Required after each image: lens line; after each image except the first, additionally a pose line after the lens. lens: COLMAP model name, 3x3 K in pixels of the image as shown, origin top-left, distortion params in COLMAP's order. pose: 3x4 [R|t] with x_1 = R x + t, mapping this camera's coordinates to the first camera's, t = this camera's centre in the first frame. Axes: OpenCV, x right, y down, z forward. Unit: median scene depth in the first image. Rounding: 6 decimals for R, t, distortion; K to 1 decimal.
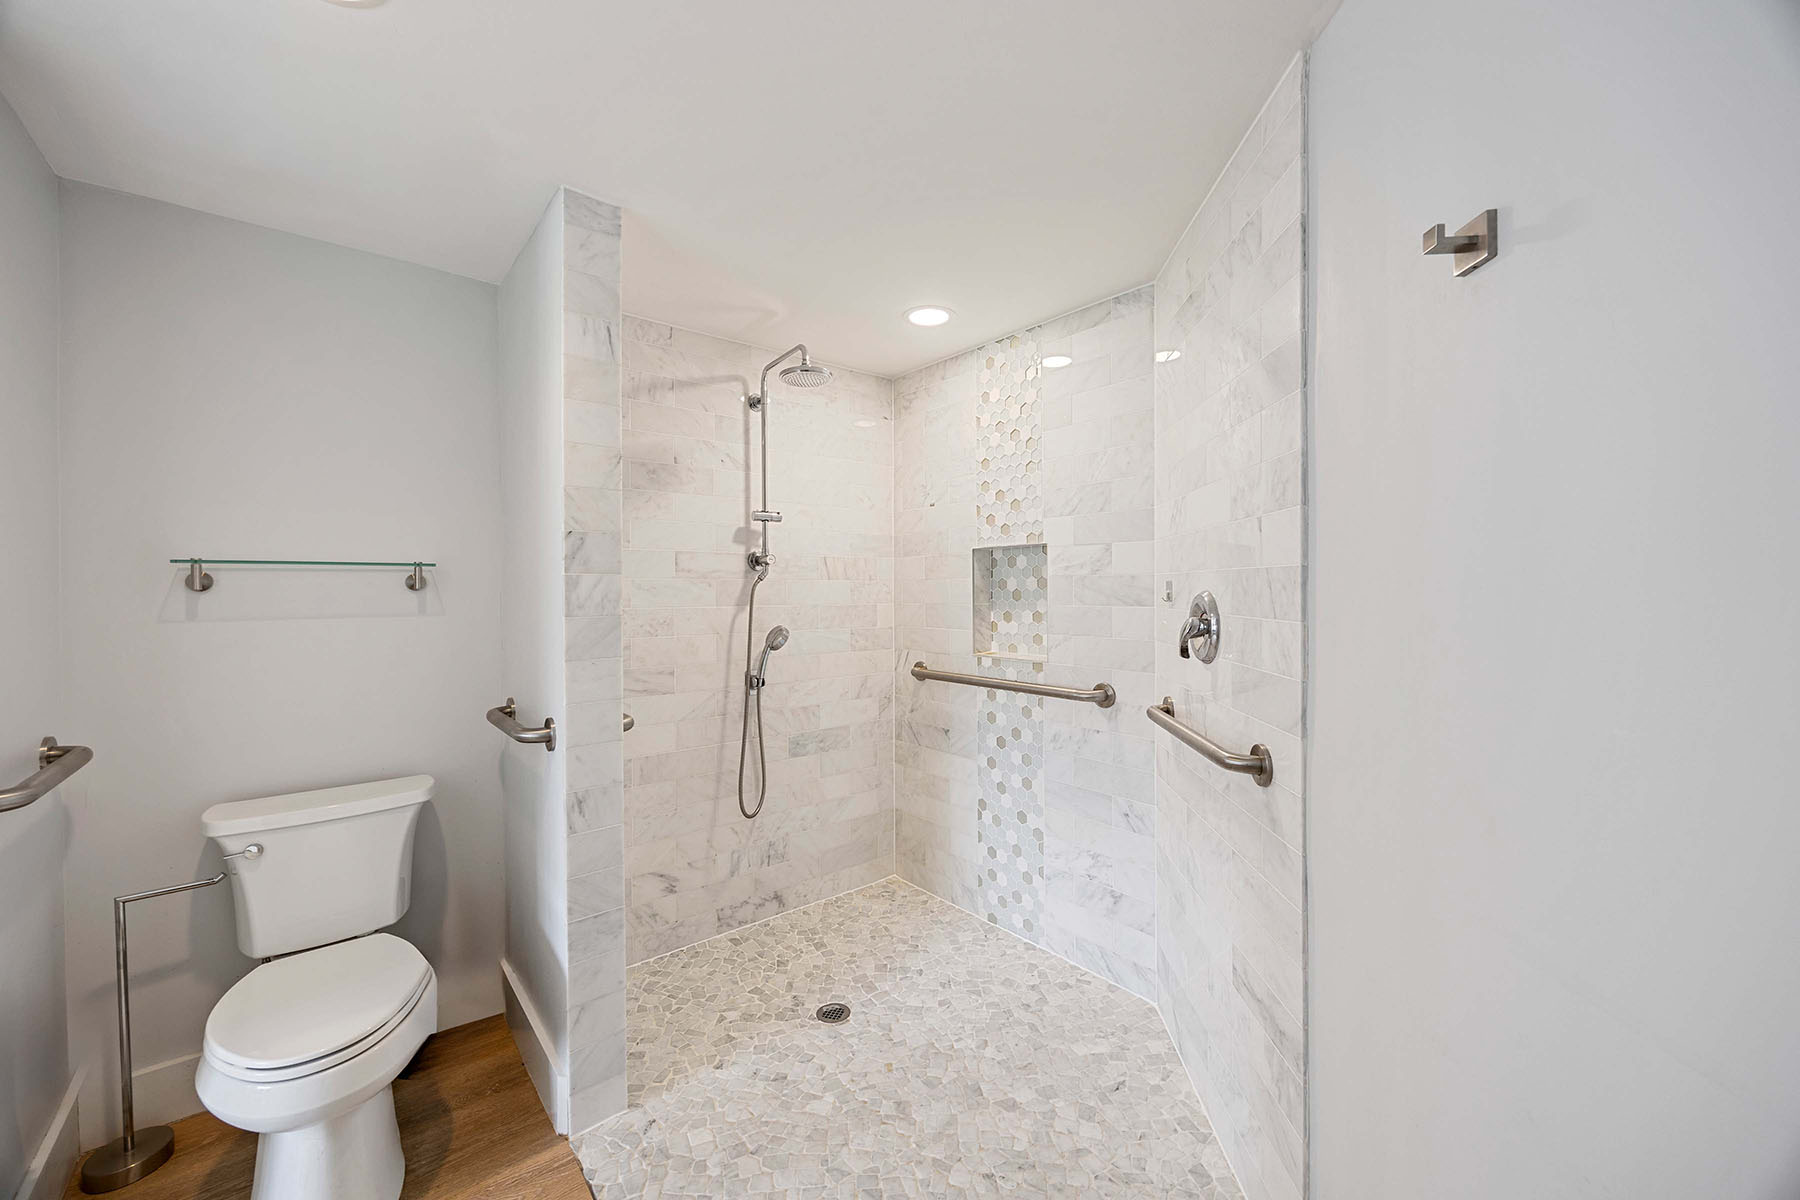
lens RADIAL K [[685.5, 0, 901.2], [0, 685.5, 597.9], [0, 0, 1]] dist [-0.001116, -0.000075]
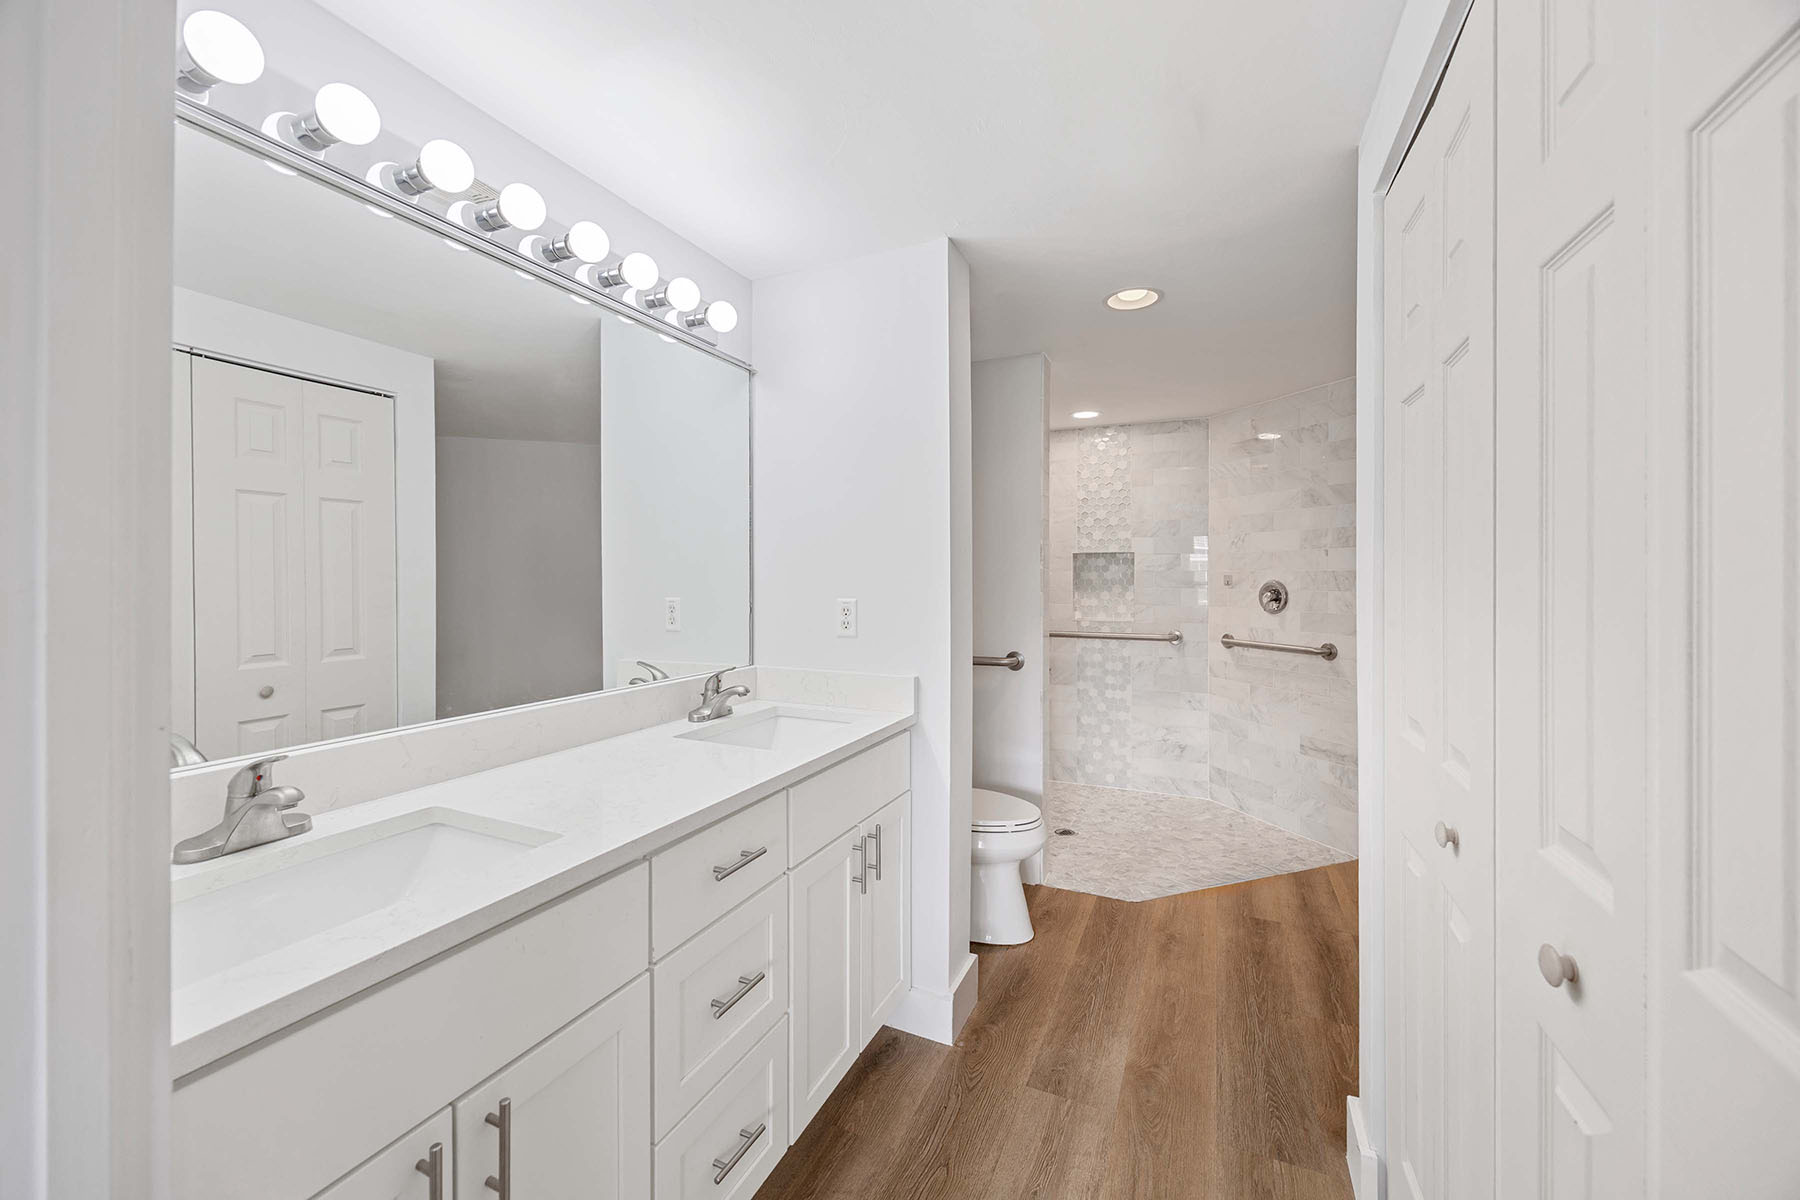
lens RADIAL K [[698.5, 0, 902.3], [0, 698.5, 580.7], [0, 0, 1]] dist [-0.000696, -0.000037]
pose [[0.901138, 0.005141, 0.433502, -1.146073], [-0.002316, 0.999973, -0.007045, 0.006209], [-0.433526, 0.005344, 0.901125, -0.348389]]
